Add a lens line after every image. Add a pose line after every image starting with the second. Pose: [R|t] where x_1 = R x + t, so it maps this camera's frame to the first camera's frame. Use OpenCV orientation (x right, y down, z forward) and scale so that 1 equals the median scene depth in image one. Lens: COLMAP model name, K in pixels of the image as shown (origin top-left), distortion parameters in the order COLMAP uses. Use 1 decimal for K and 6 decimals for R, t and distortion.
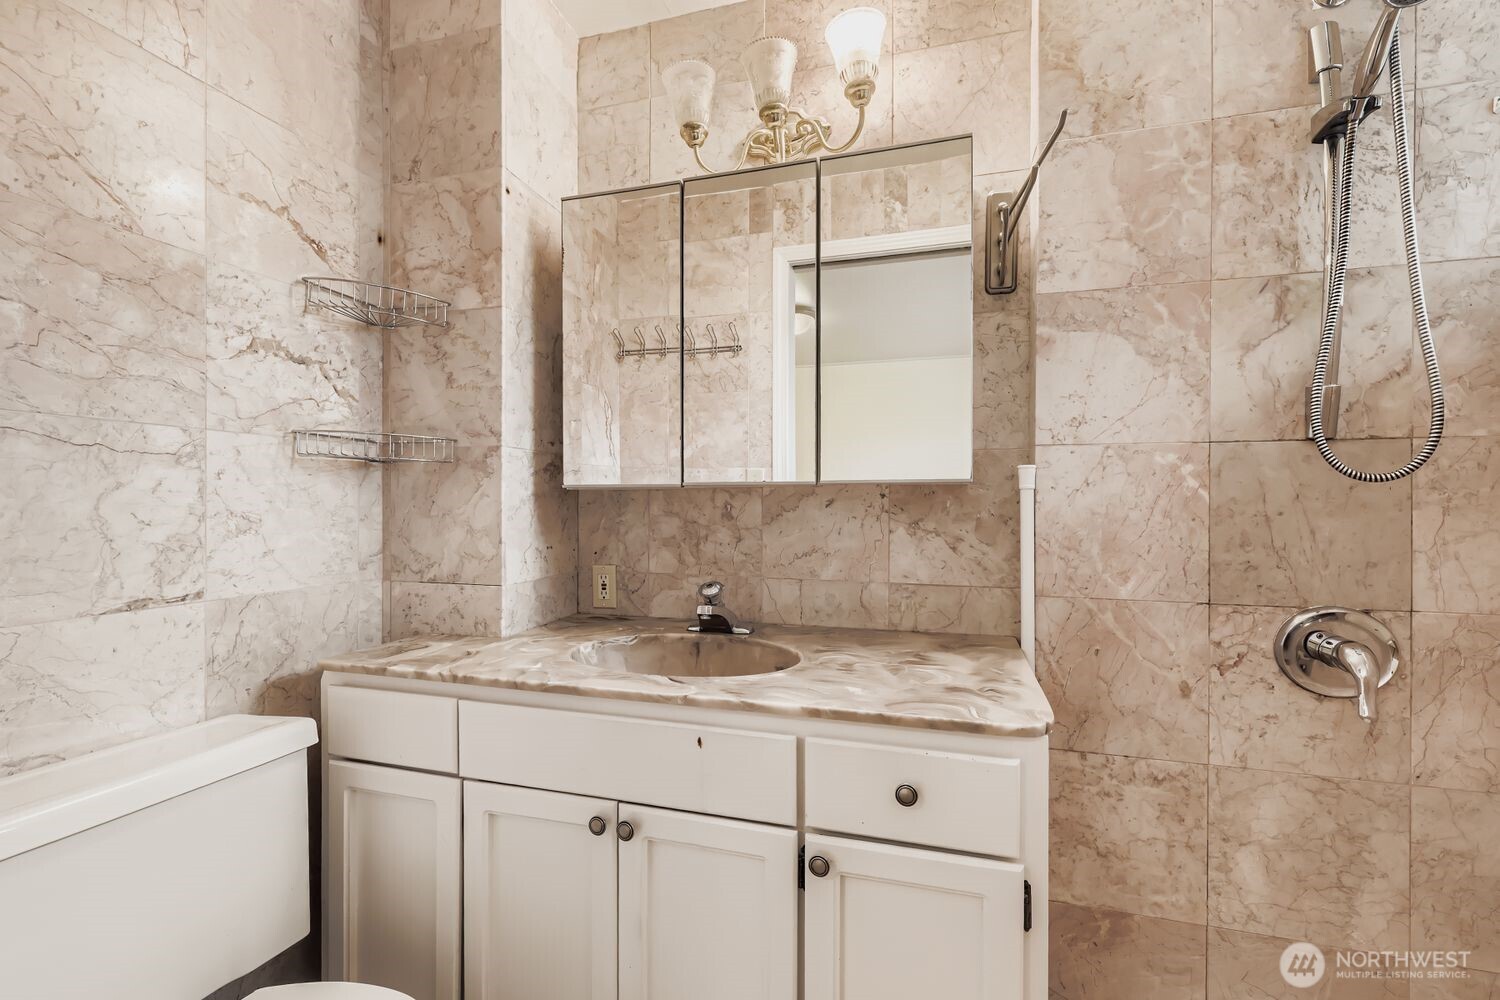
lens RADIAL K [[633.5, 0, 750.5], [0, 633.5, 503.2], [0, 0, 1]] dist [0.011122, 0.000021]
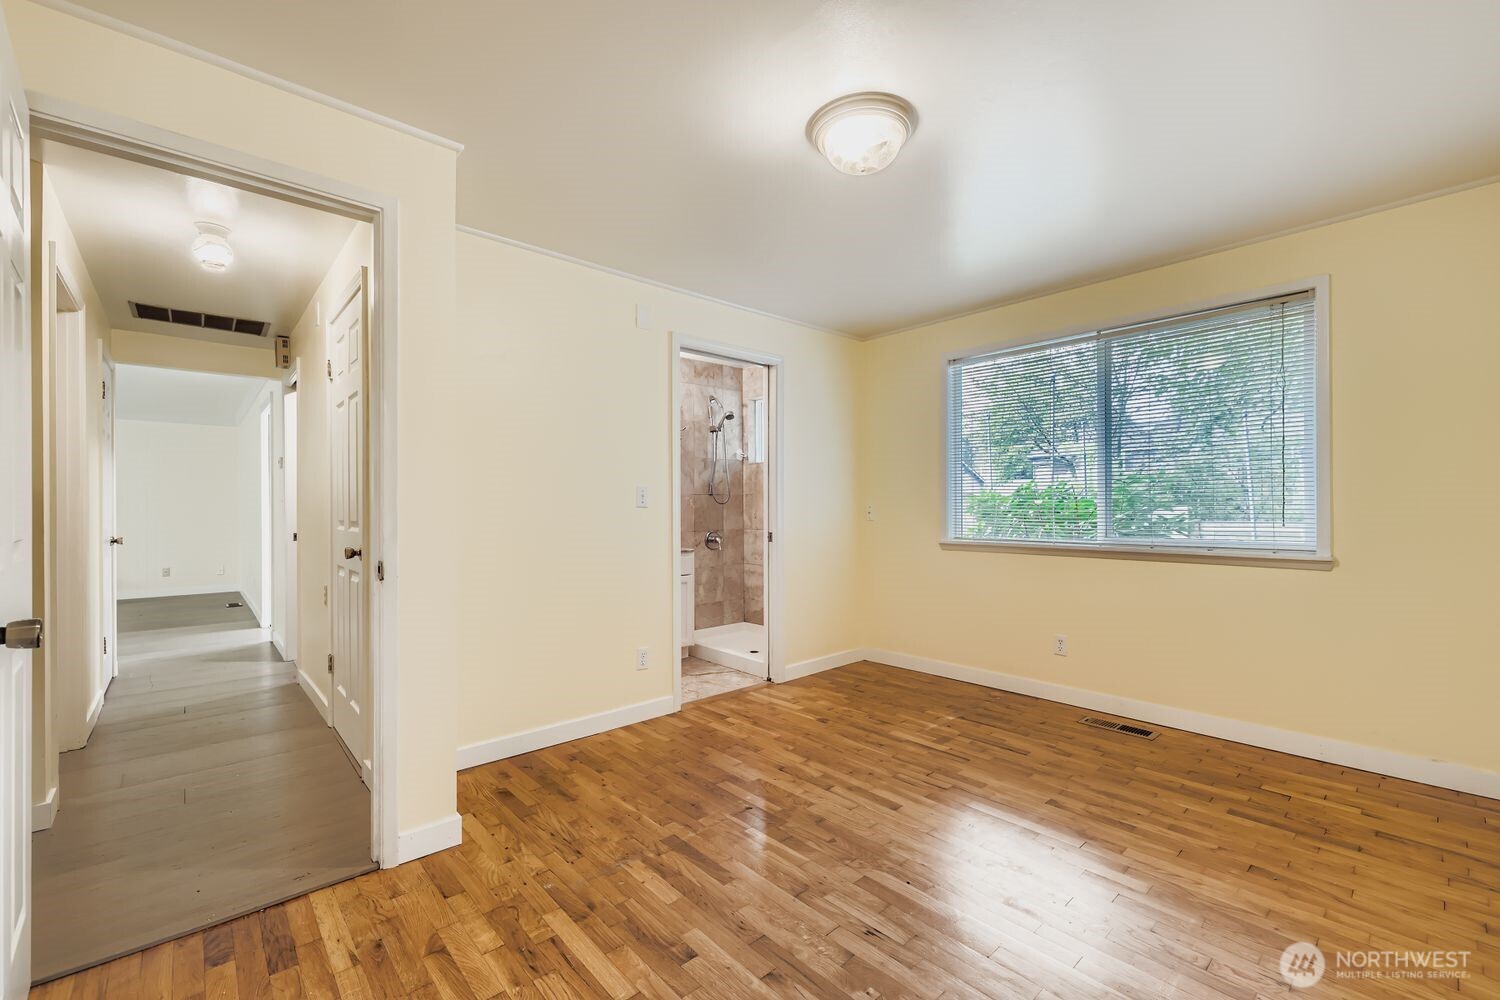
lens RADIAL K [[633.5, 0, 749.9], [0, 633.5, 504.1], [0, 0, 1]] dist [0.011122, 0.000021]
pose [[0.525607, -0.001589, 0.850726, -2.853883], [0.011498, 0.999920, -0.005237, -0.002955], [-0.850650, 0.012534, 0.525583, -1.649429]]
